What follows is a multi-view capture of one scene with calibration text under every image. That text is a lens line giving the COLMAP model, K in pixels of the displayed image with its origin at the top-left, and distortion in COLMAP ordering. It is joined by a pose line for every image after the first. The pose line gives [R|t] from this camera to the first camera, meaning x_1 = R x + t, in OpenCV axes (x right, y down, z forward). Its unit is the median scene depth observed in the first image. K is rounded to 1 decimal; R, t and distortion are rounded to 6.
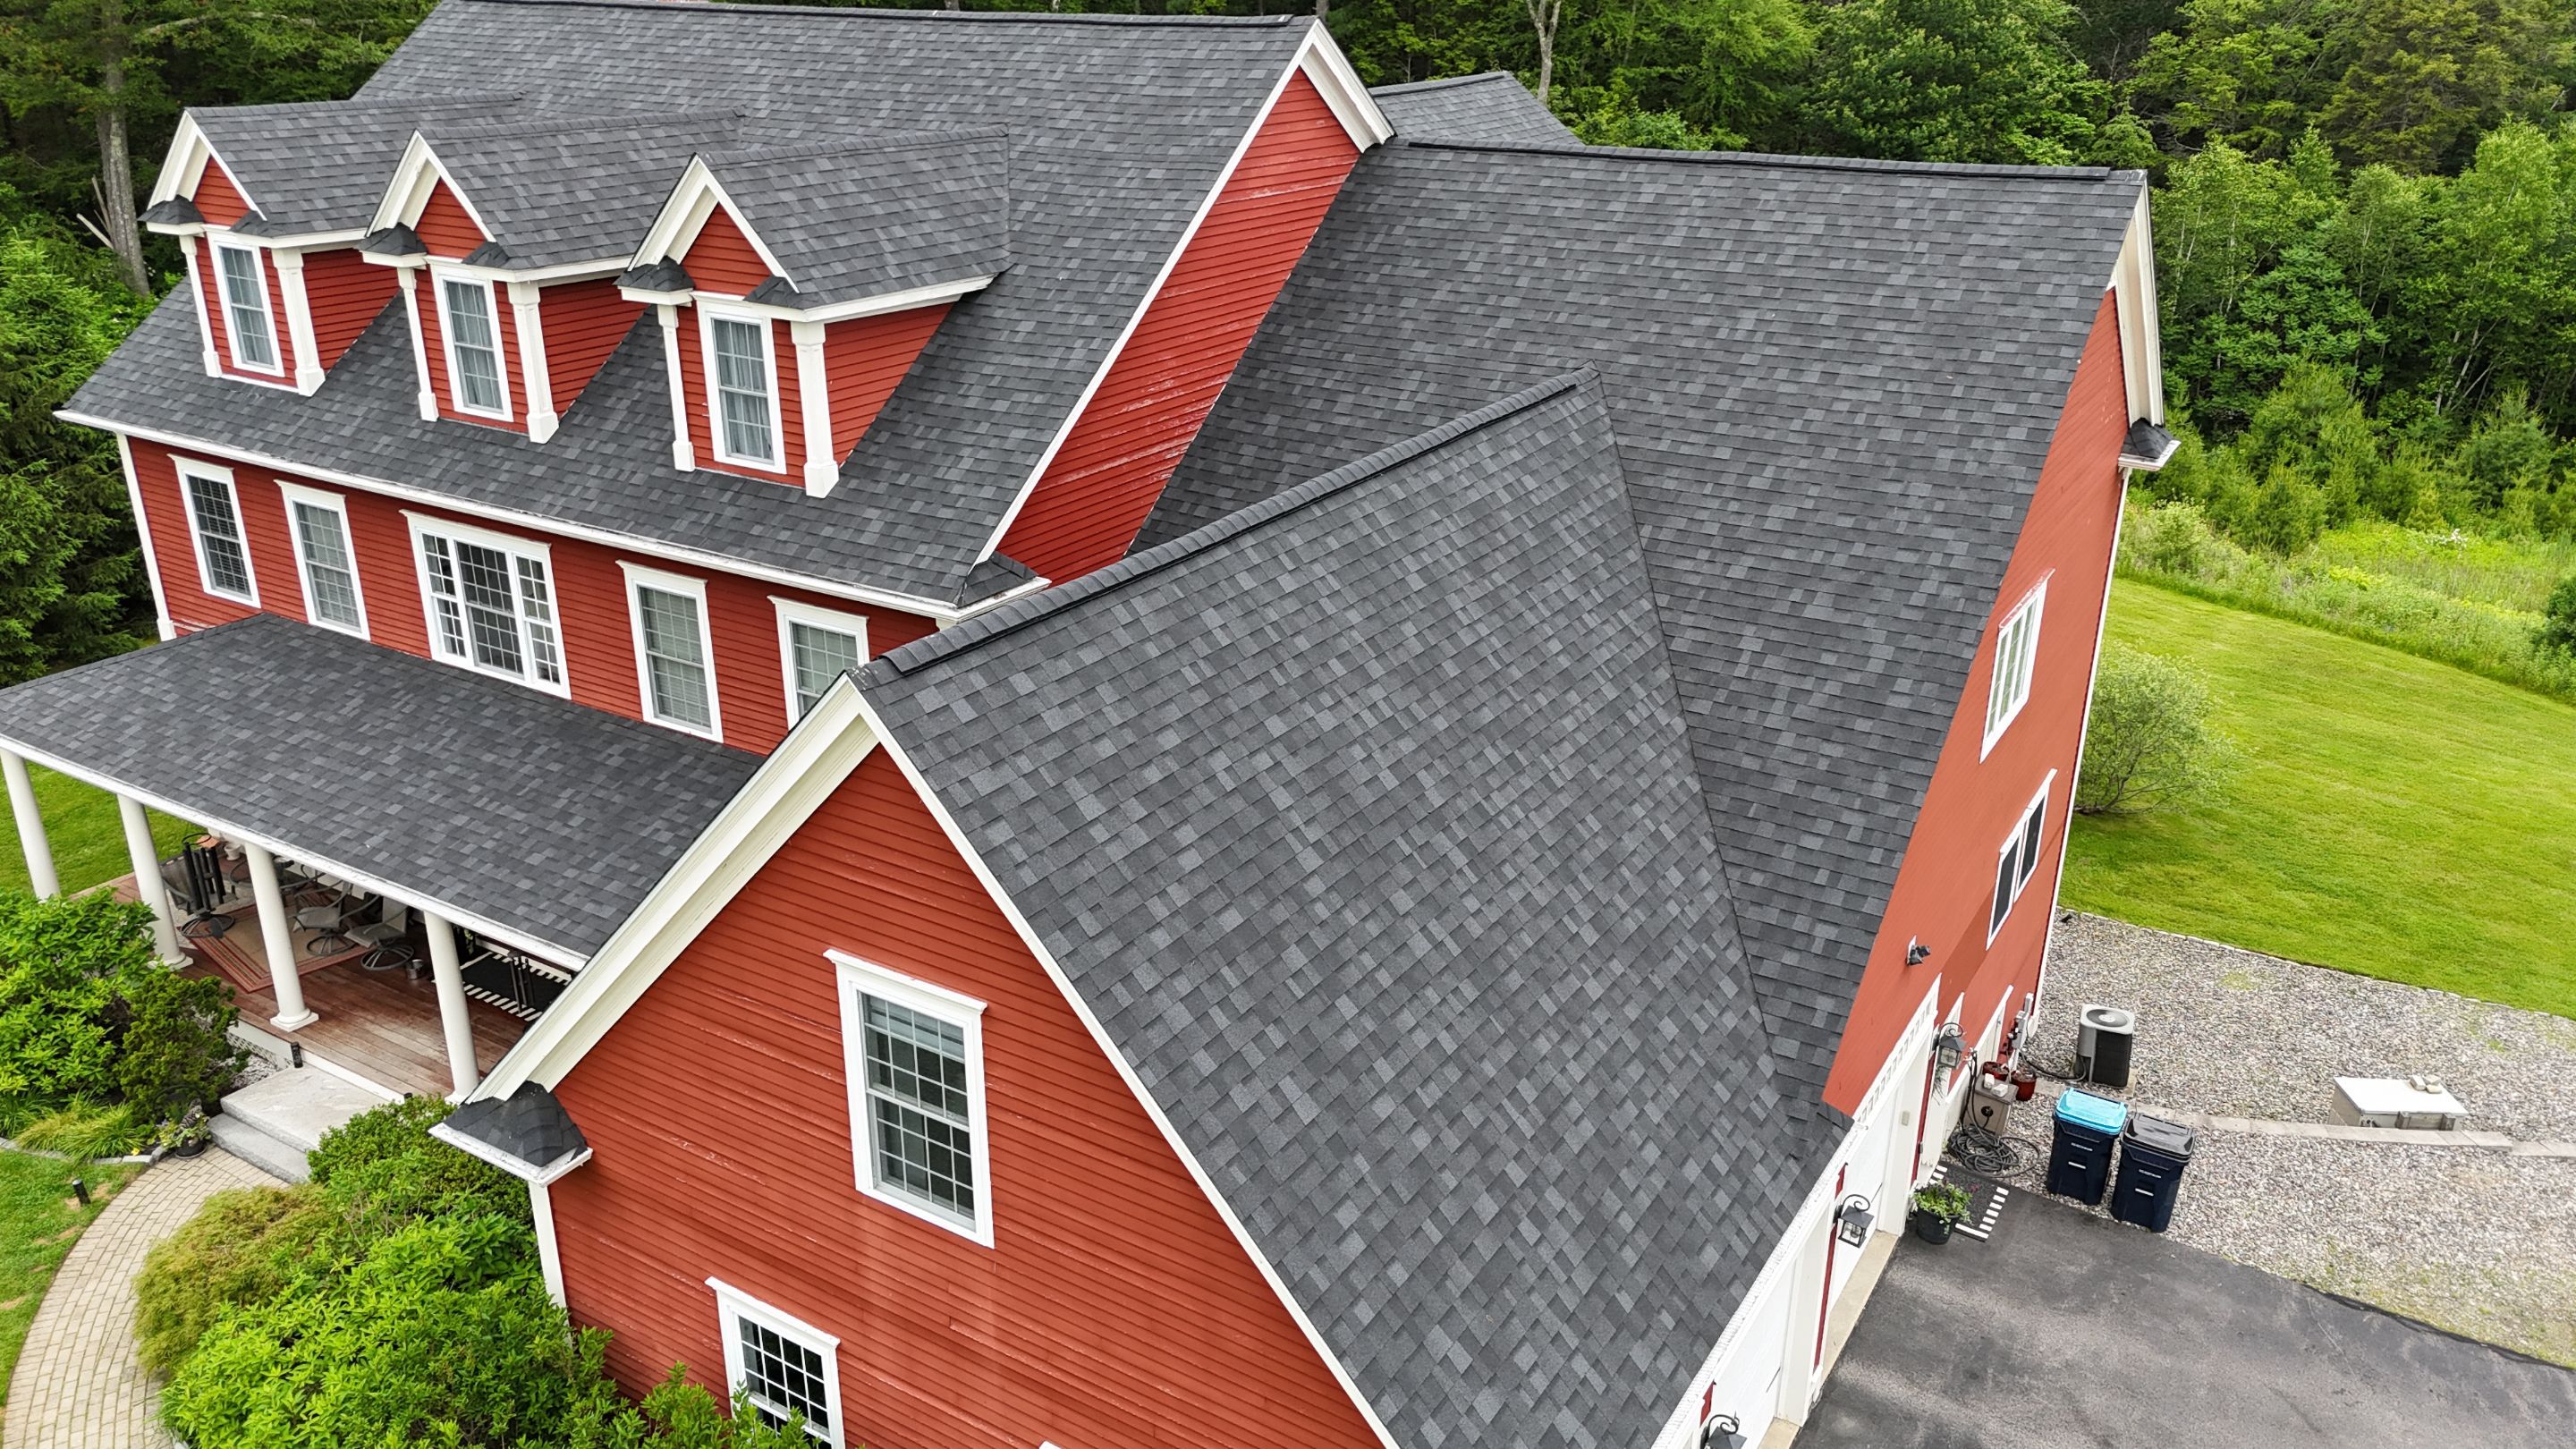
lens RADIAL K [[1904.0, 0, 1287.1], [0, 1904.0, 725.0], [0, 0, 1]] dist [0.063472, -0.045512]
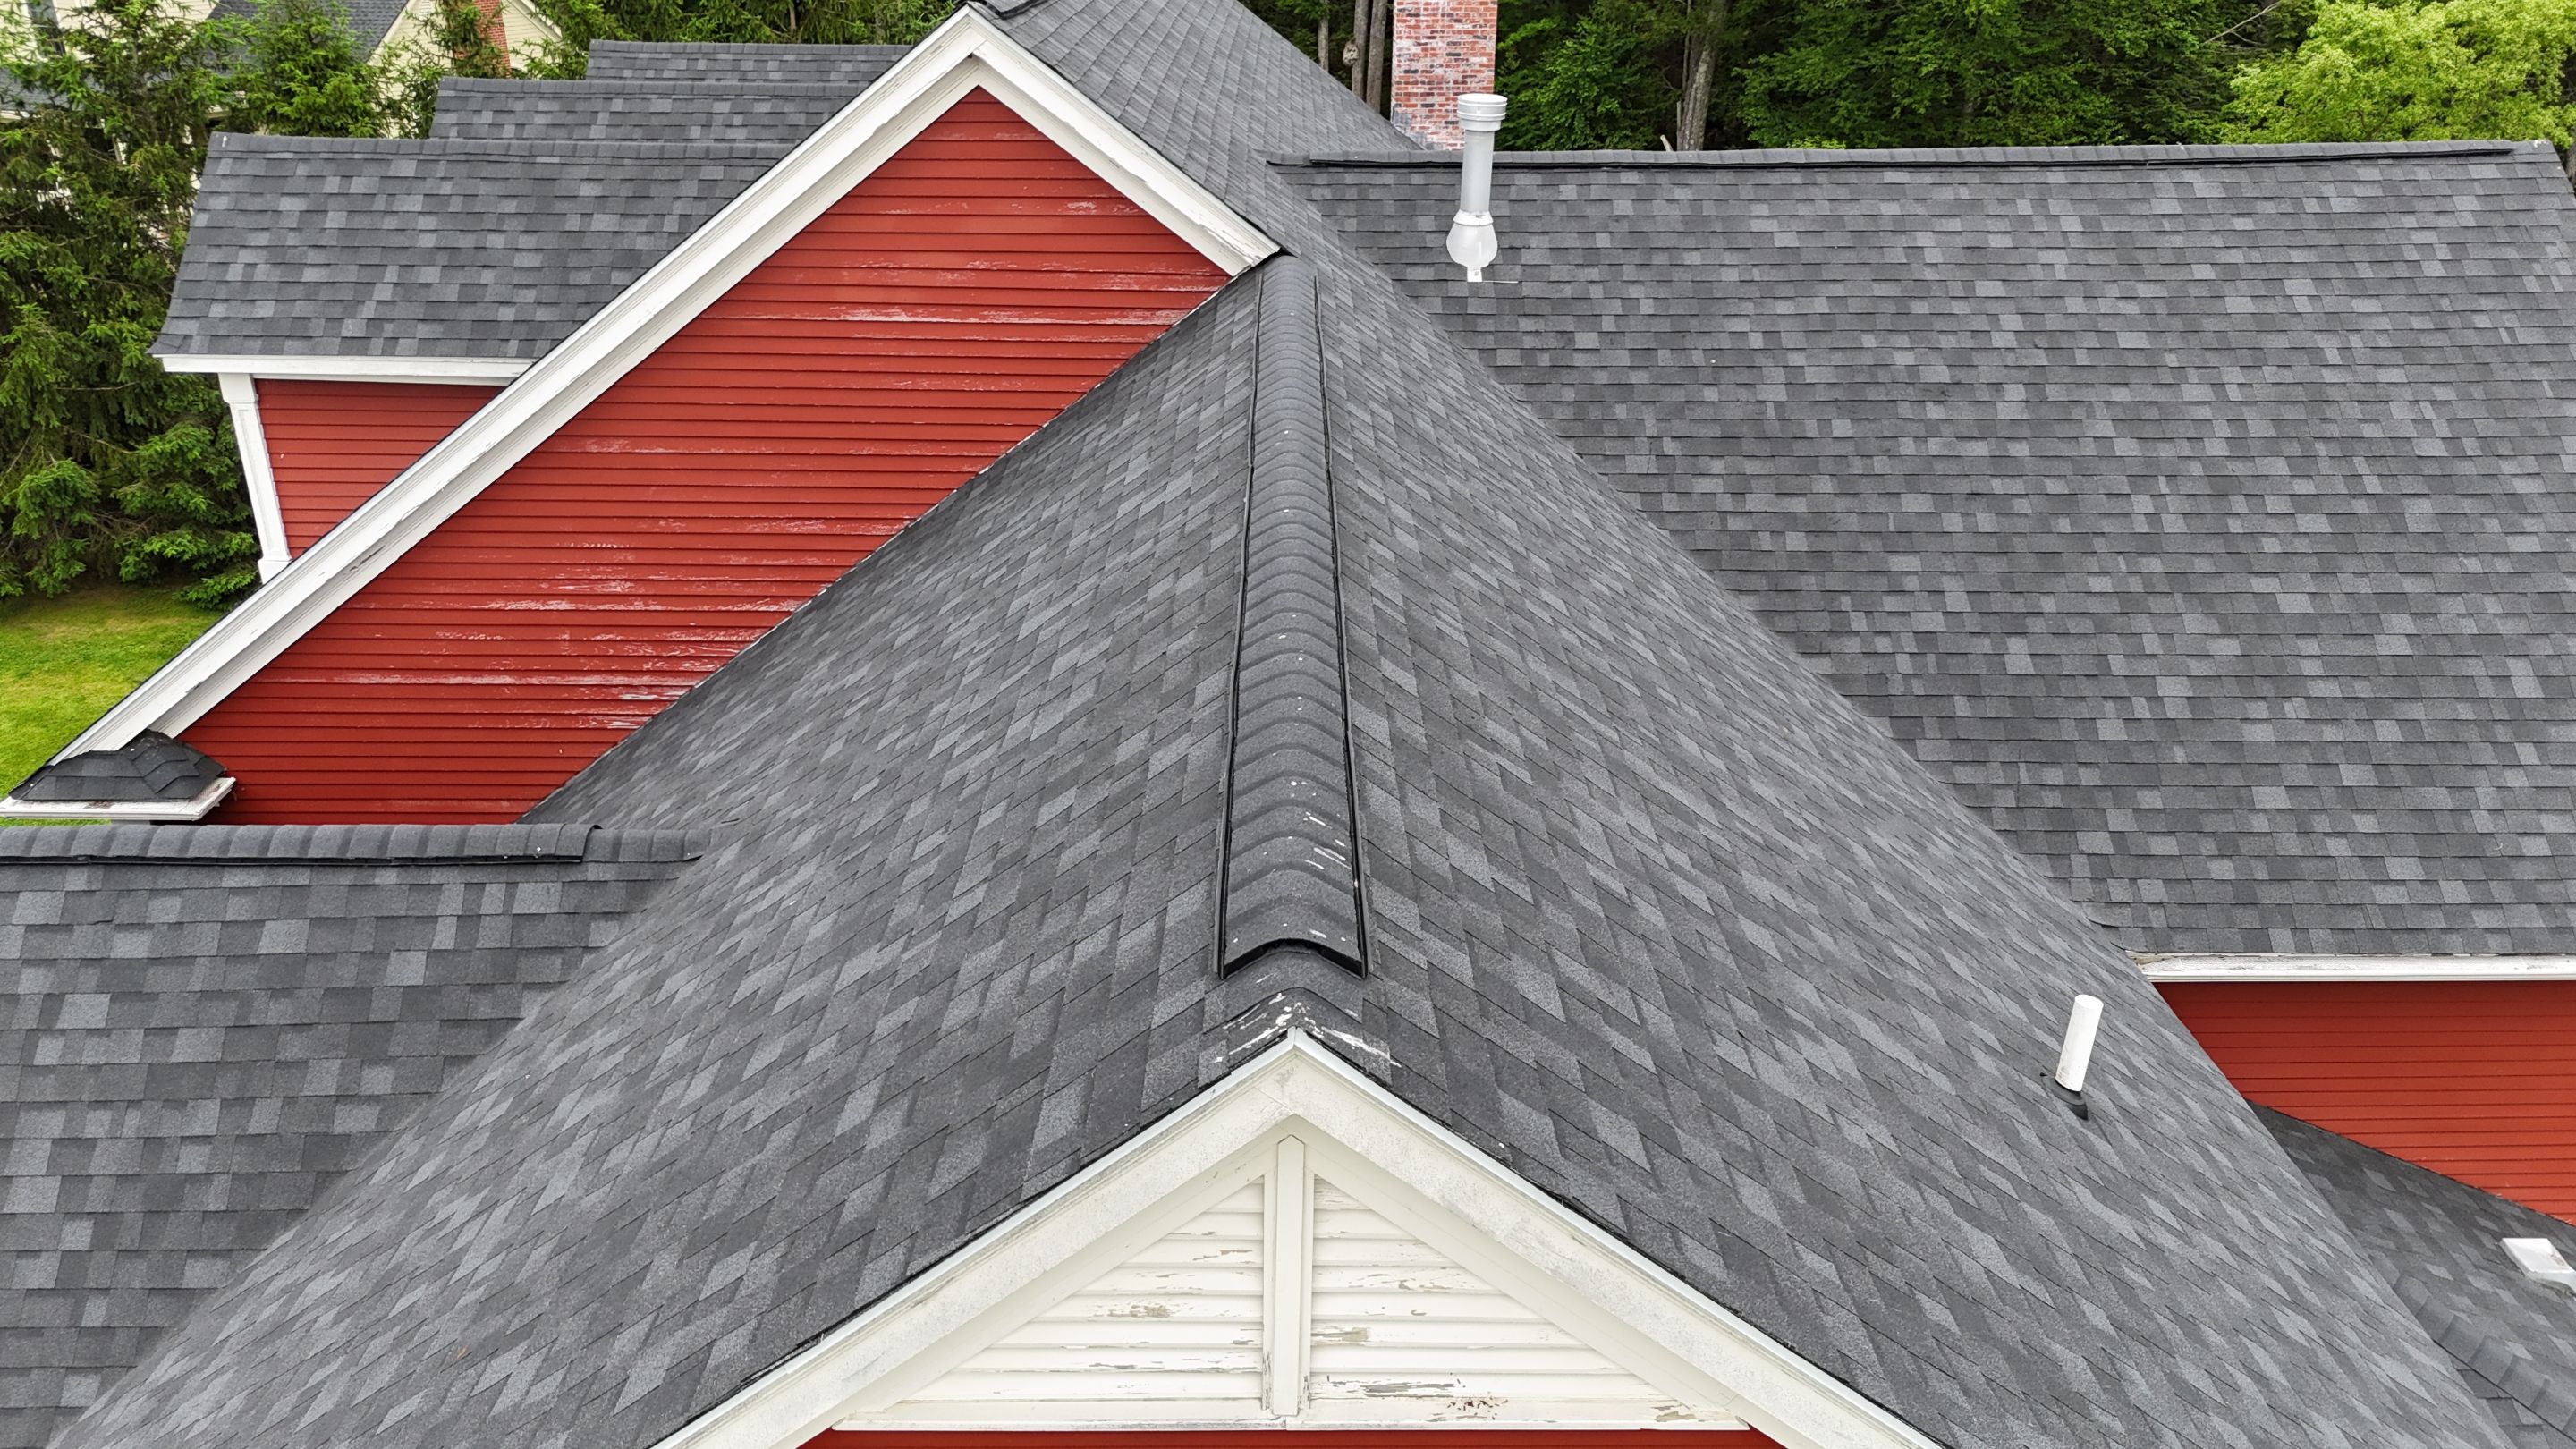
lens RADIAL K [[1904.0, 0, 1287.7], [0, 1904.0, 705.0], [0, 0, 1]] dist [0.063472, -0.045512]
pose [[0.534219, 0.337351, -0.775116, 0.526574], [-0.316590, 0.930032, 0.186577, -0.317917], [0.783825, 0.145721, 0.603642, 0.783300]]
